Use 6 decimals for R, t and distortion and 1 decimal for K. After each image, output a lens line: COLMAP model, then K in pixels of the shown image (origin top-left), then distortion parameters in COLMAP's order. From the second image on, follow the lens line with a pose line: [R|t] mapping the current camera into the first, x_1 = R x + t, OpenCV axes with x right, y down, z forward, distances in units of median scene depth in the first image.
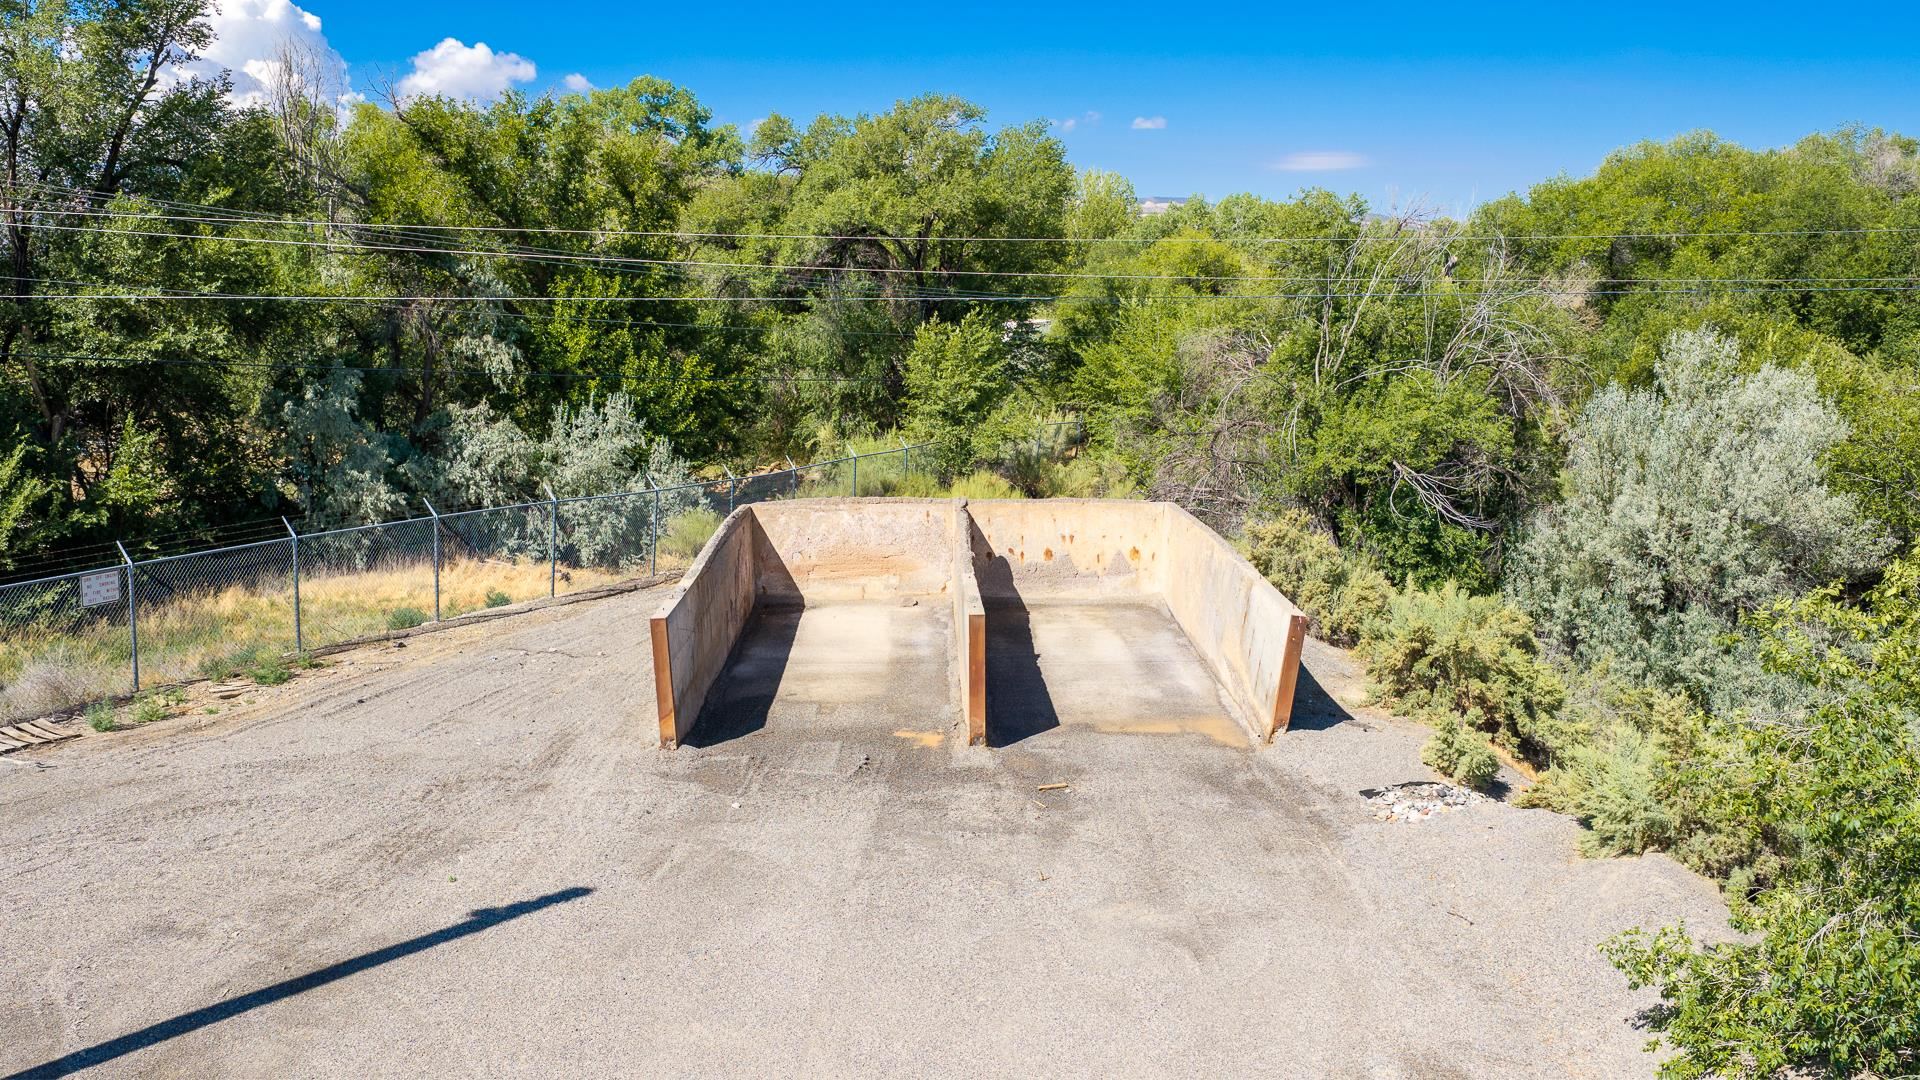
lens RADIAL K [[1597.2, 0, 960.0], [0, 1597.2, 540.0], [0, 0, 1]] dist [0.004476, -0.015170]
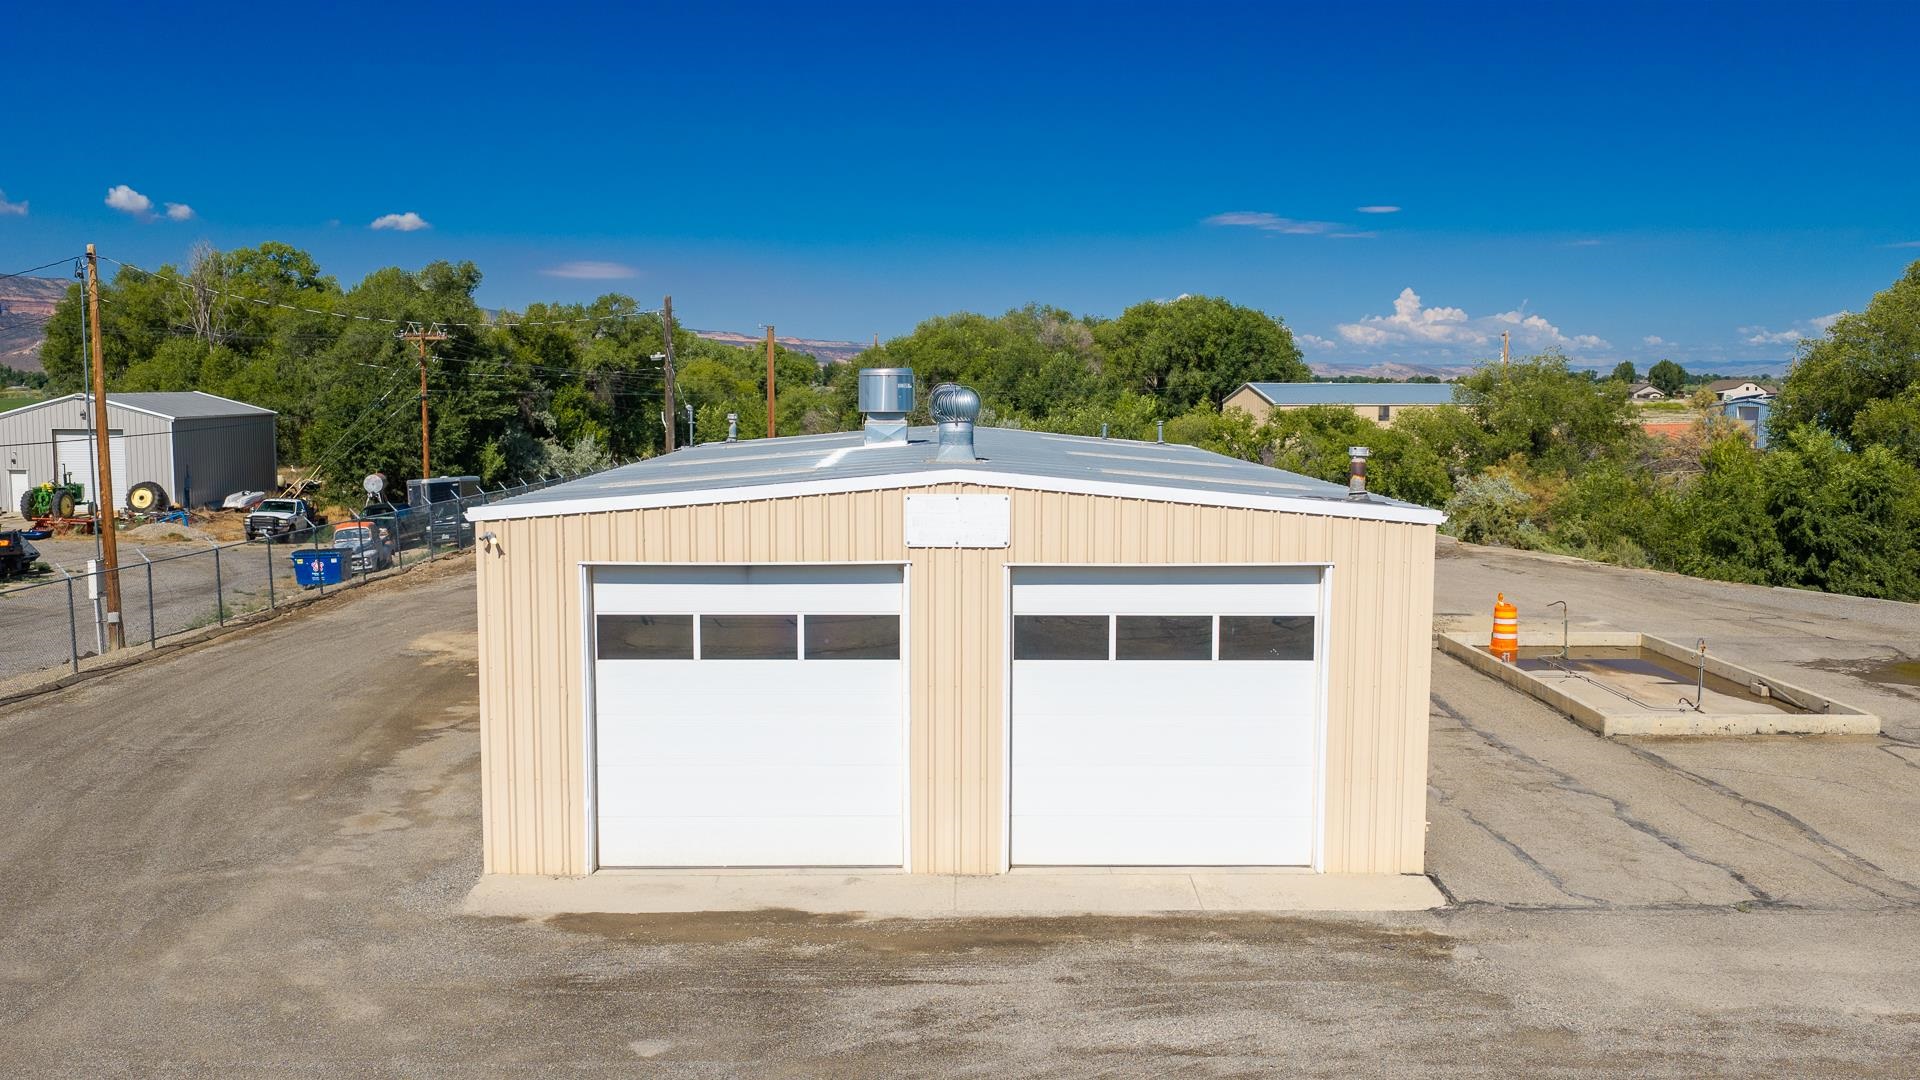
lens RADIAL K [[1597.2, 0, 960.0], [0, 1597.2, 540.0], [0, 0, 1]] dist [0.004476, -0.015170]
pose [[0.902961, -0.034385, 0.428344, -0.425412], [0.062015, 0.996786, -0.050714, 0.129072], [-0.425224, 0.072357, 0.902191, -0.812944]]
